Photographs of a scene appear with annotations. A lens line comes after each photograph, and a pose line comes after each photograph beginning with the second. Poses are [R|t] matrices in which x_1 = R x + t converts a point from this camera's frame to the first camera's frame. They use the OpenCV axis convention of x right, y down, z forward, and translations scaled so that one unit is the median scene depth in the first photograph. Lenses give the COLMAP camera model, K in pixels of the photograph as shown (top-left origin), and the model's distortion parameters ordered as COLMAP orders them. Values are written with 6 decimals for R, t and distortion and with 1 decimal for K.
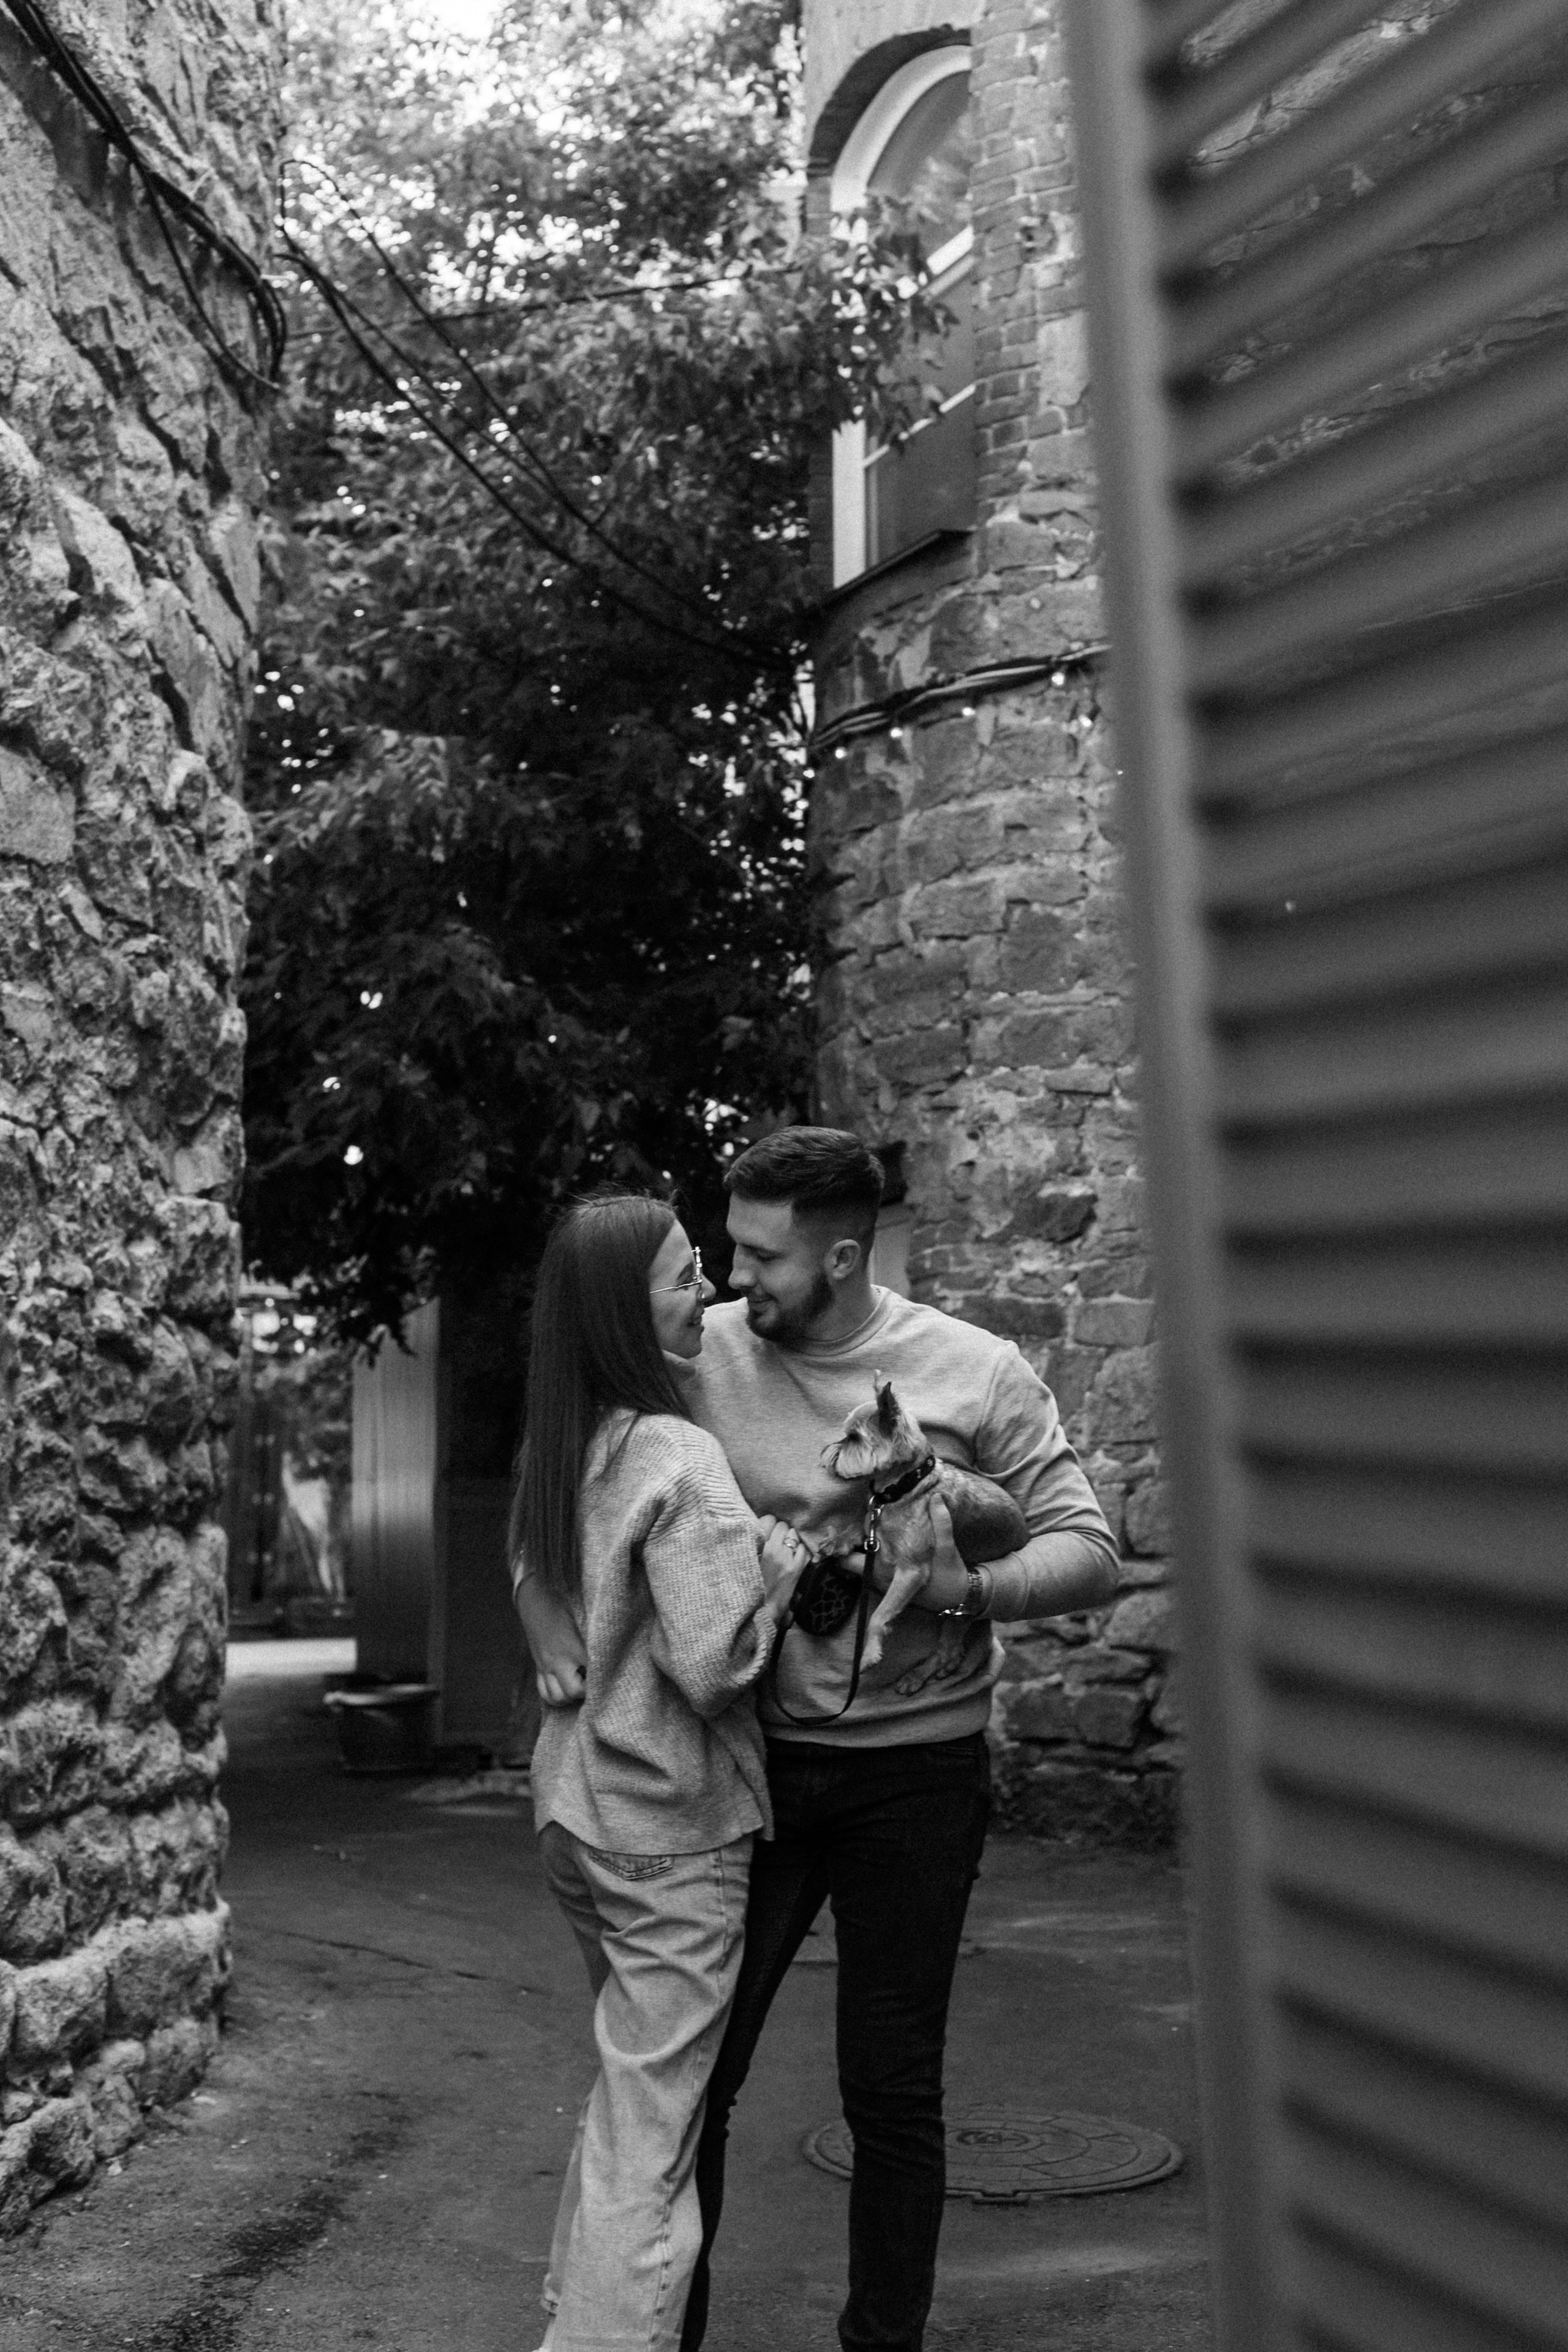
lens RADIAL K [[3318.6, 0, 784.0], [0, 3318.6, 1176.0], [0, 0, 1]] dist [-0.092309, -0.039906]
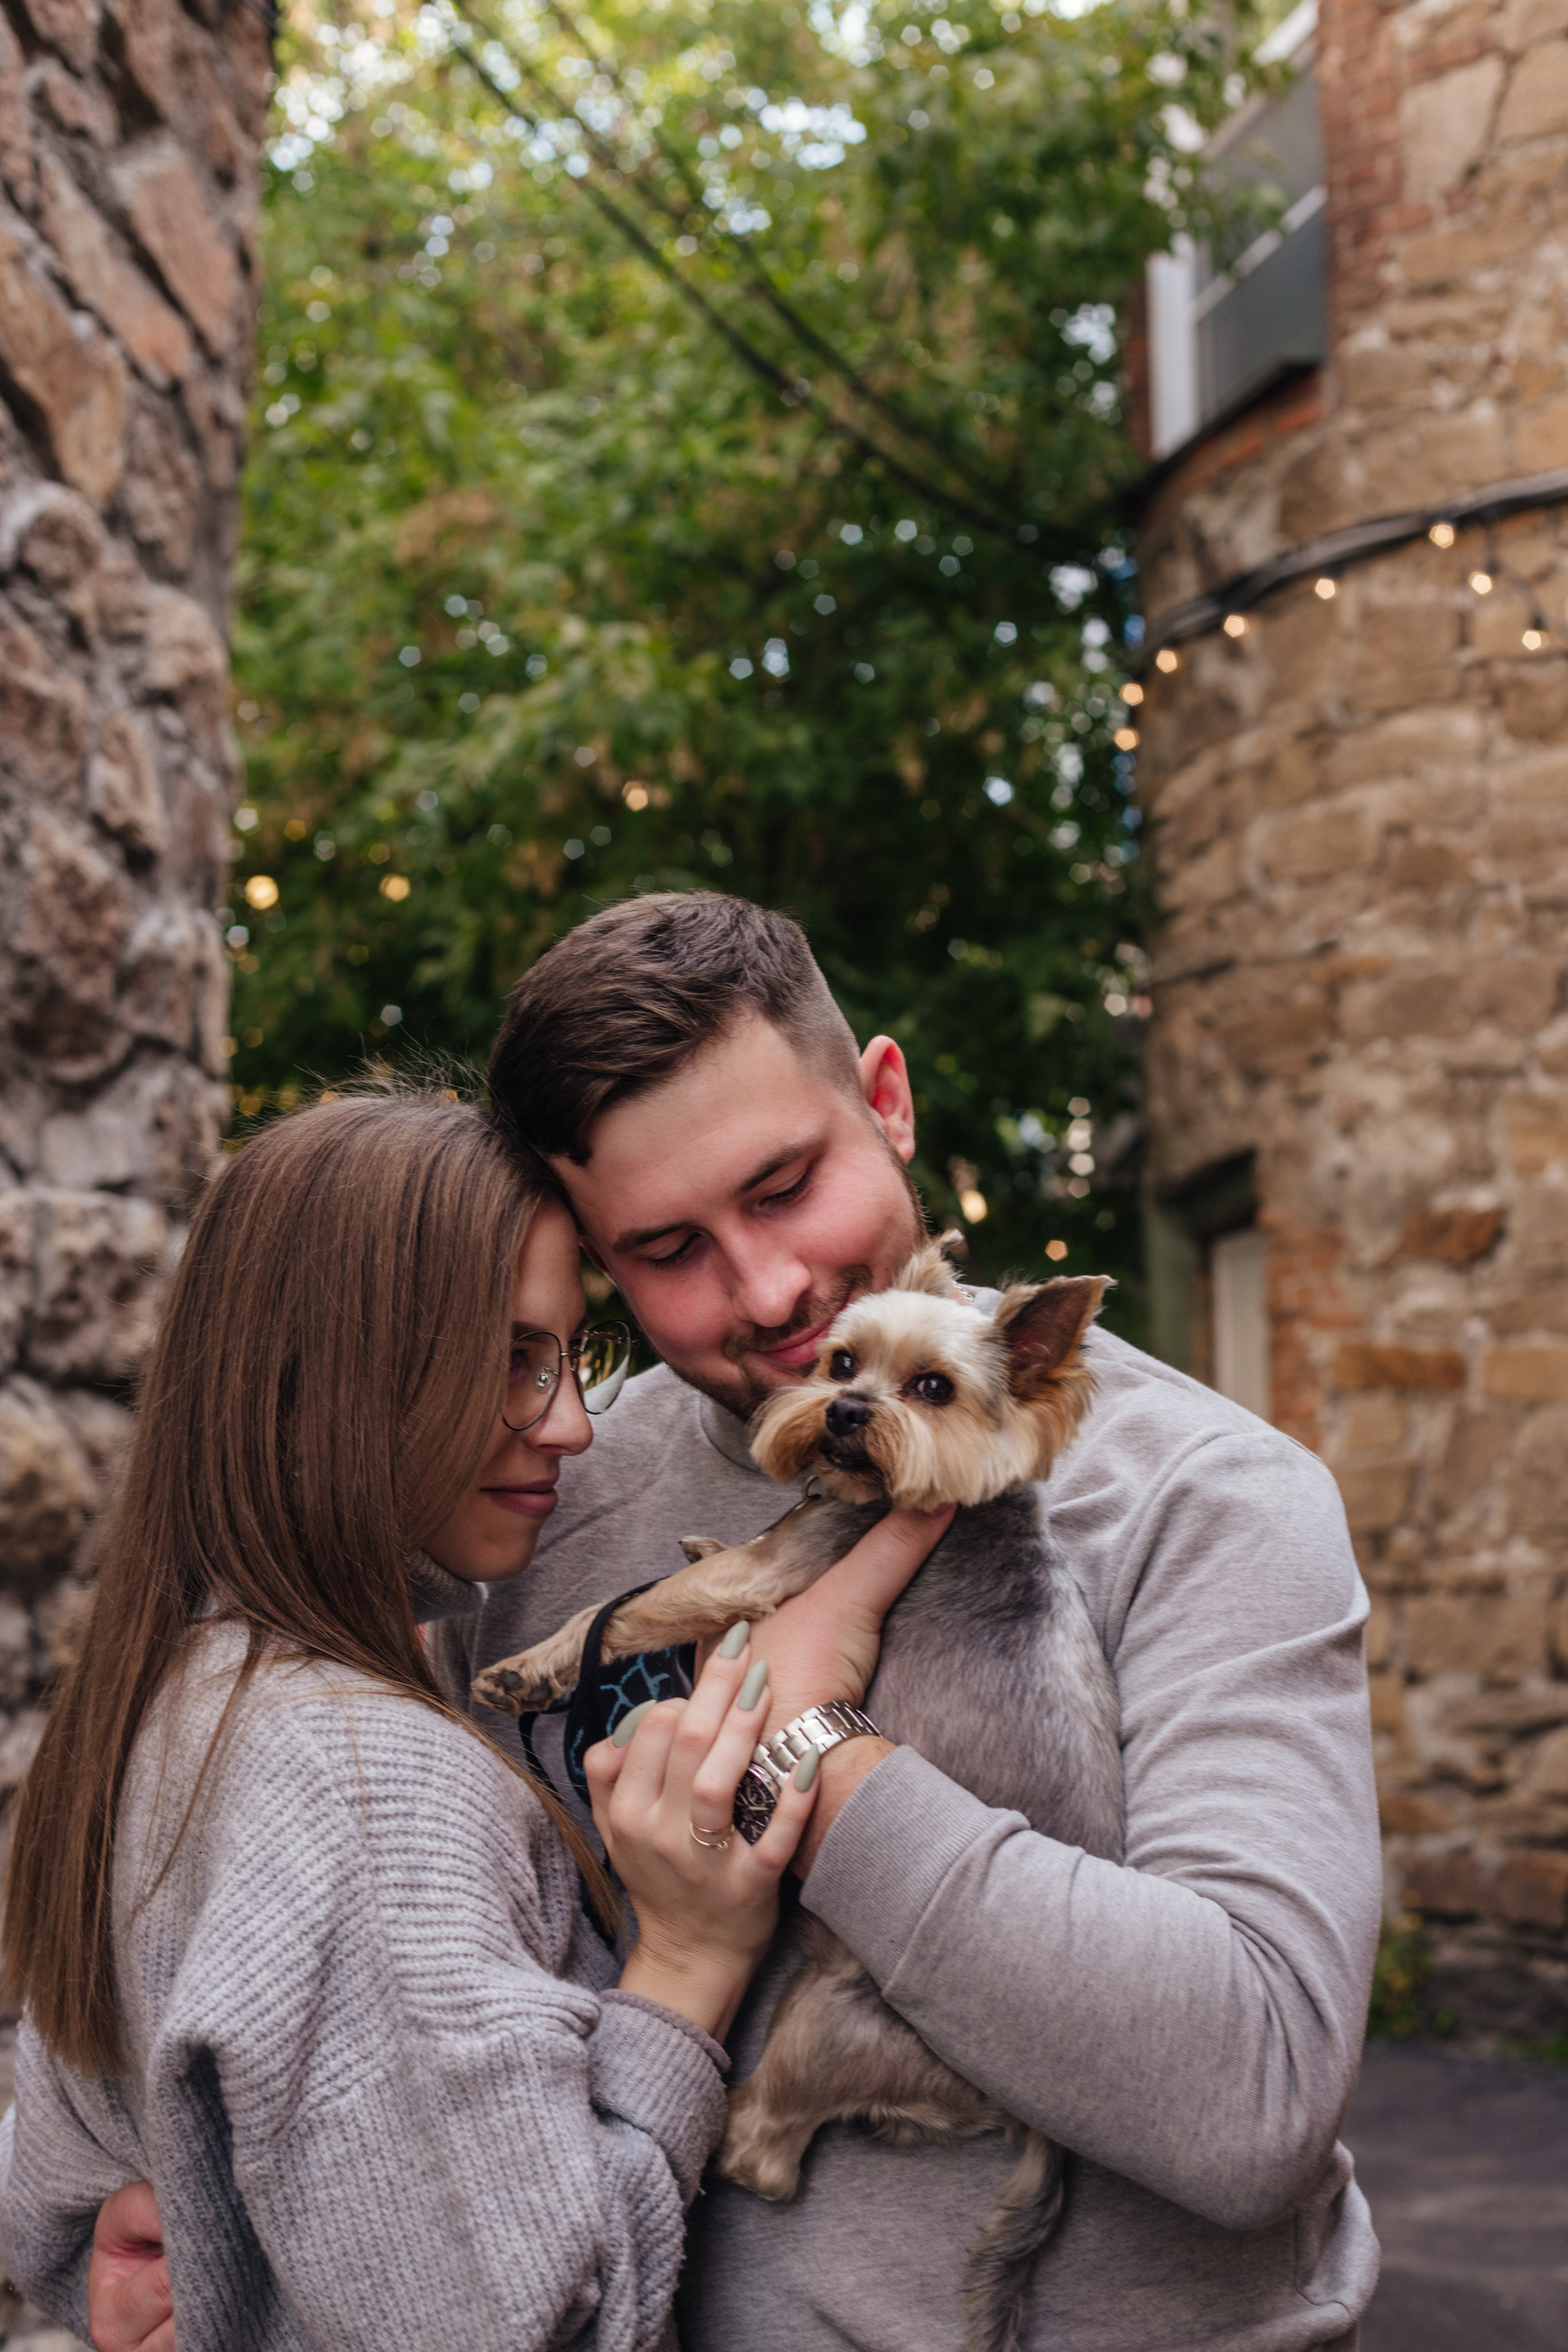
lens RADIAL K [[3318.6, 0, 784.0], [0, 3318.6, 1176.0], [0, 0, 1]] dist [-0.092309, -0.039906]
pose [[0.993050, -0.019234, -0.116112, 0.017007], [0.017141, 0.999673, -0.019000, 0.010357], [0.116439, 0.016878, 0.993054, 0.224342]]
